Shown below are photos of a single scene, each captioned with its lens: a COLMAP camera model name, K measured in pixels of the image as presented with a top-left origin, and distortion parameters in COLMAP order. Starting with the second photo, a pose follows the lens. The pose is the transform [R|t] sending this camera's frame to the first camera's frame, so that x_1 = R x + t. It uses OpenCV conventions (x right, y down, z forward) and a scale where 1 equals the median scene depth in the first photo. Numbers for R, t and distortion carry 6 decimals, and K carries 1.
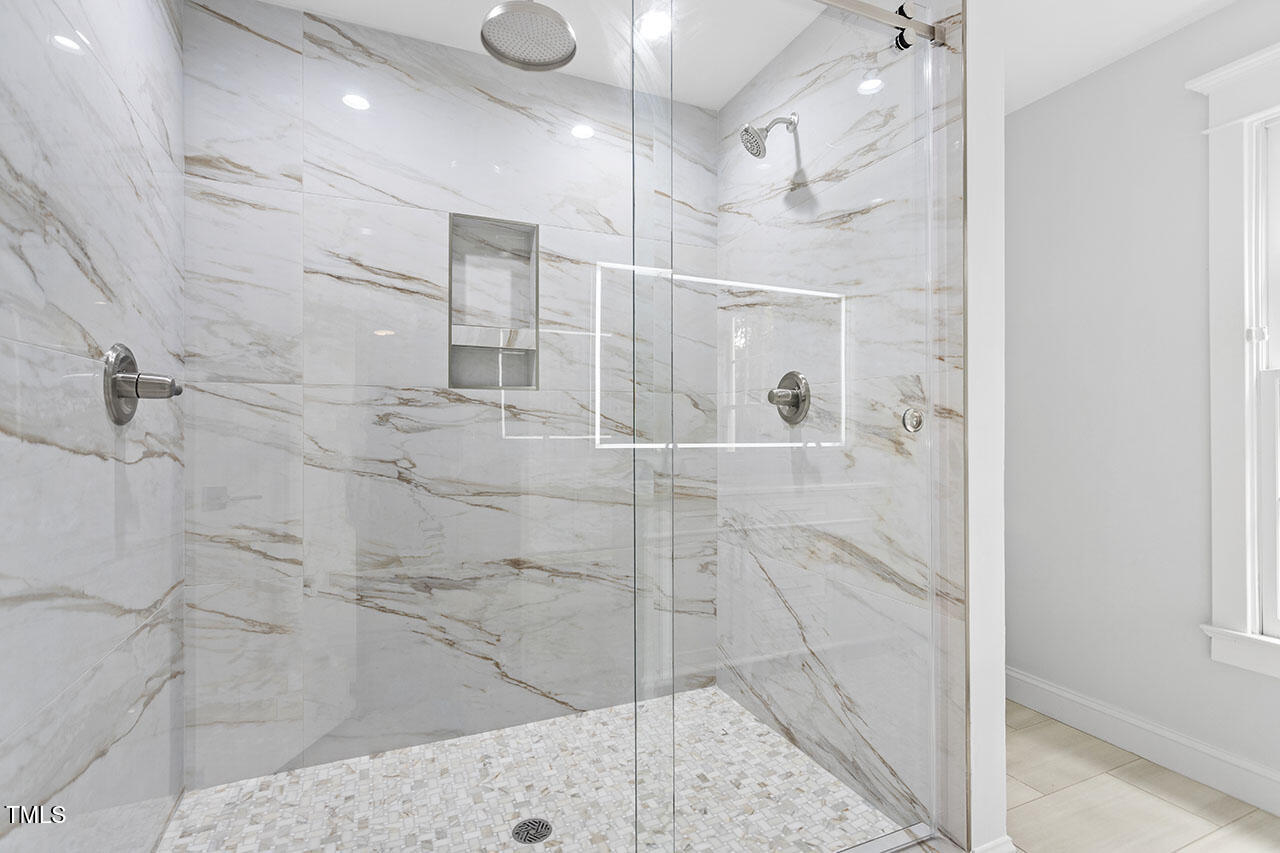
lens RADIAL K [[613.2, 0, 642.2], [0, 613.2, 426.7], [0, 0, 1]] dist [0.001695, 0.001131]
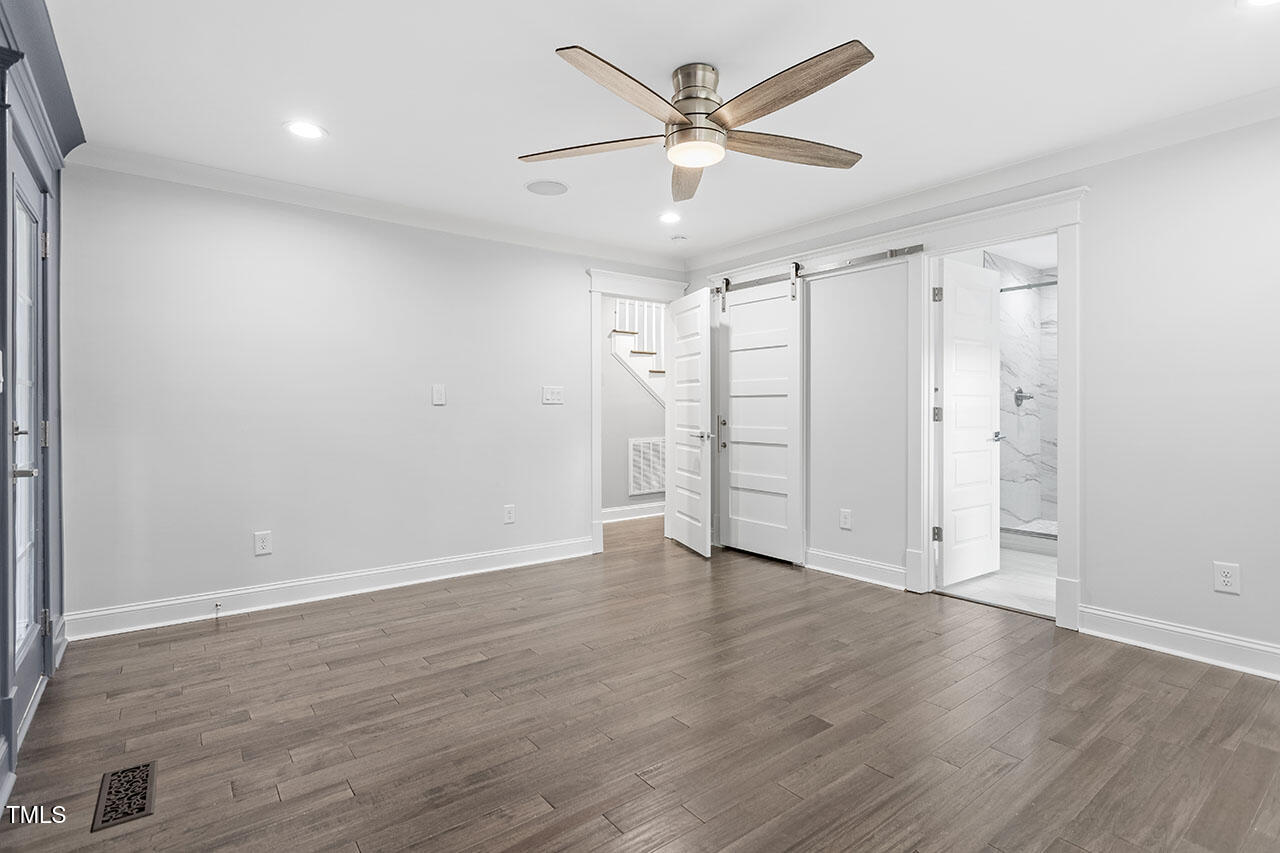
lens RADIAL K [[626.9, 0, 639.9], [0, 626.9, 413.0], [0, 0, 1]] dist [-0.006503, -0.000336]
pose [[0.239401, 0.008863, -0.970880, 2.178178], [0.009632, 0.999887, 0.011503, -0.026624], [0.970873, -0.012105, 0.239288, -2.058349]]
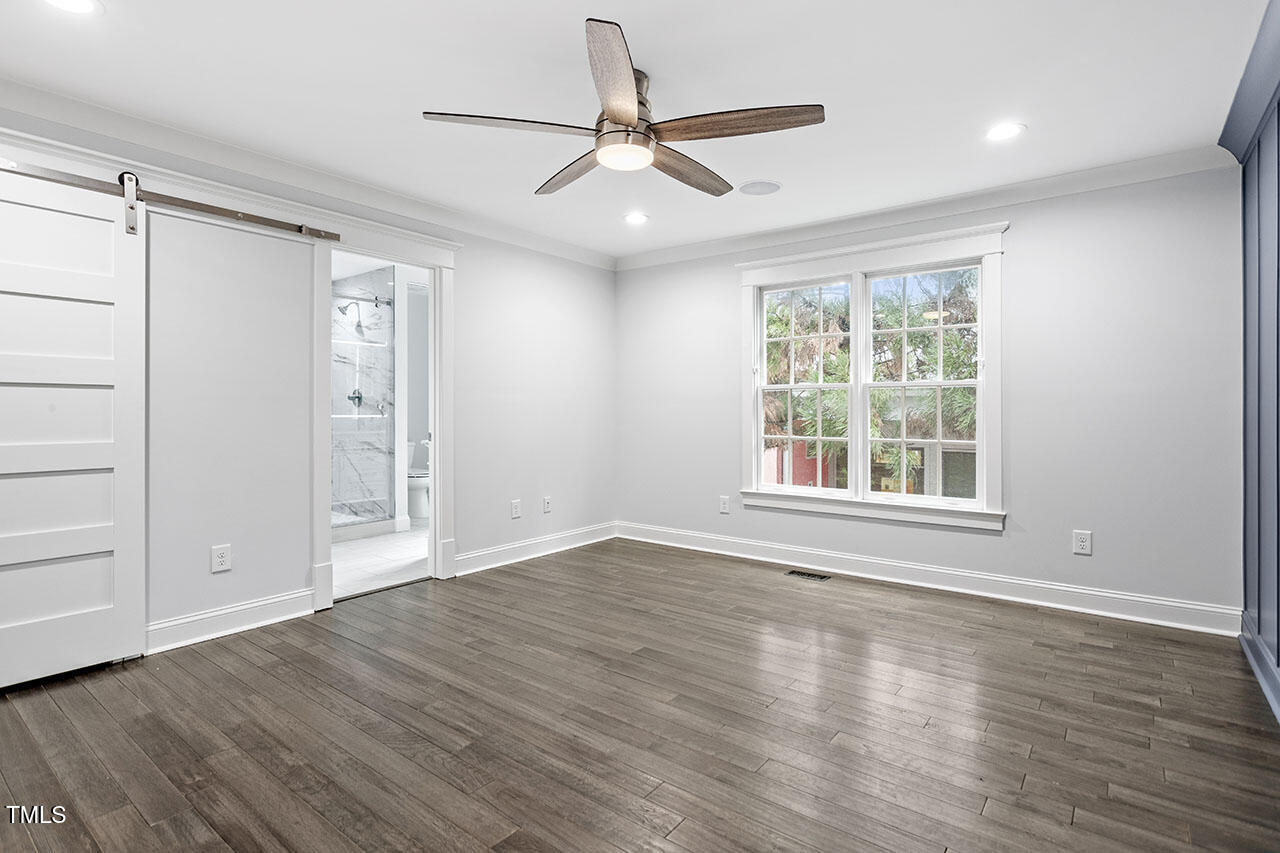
lens RADIAL K [[626.9, 0, 656.0], [0, 626.9, 409.7], [0, 0, 1]] dist [-0.006503, -0.000336]
pose [[0.871568, 0.001635, 0.490272, 0.030076], [-0.006140, 0.999952, 0.007581, -0.025656], [-0.490236, -0.009618, 0.871537, -2.951396]]
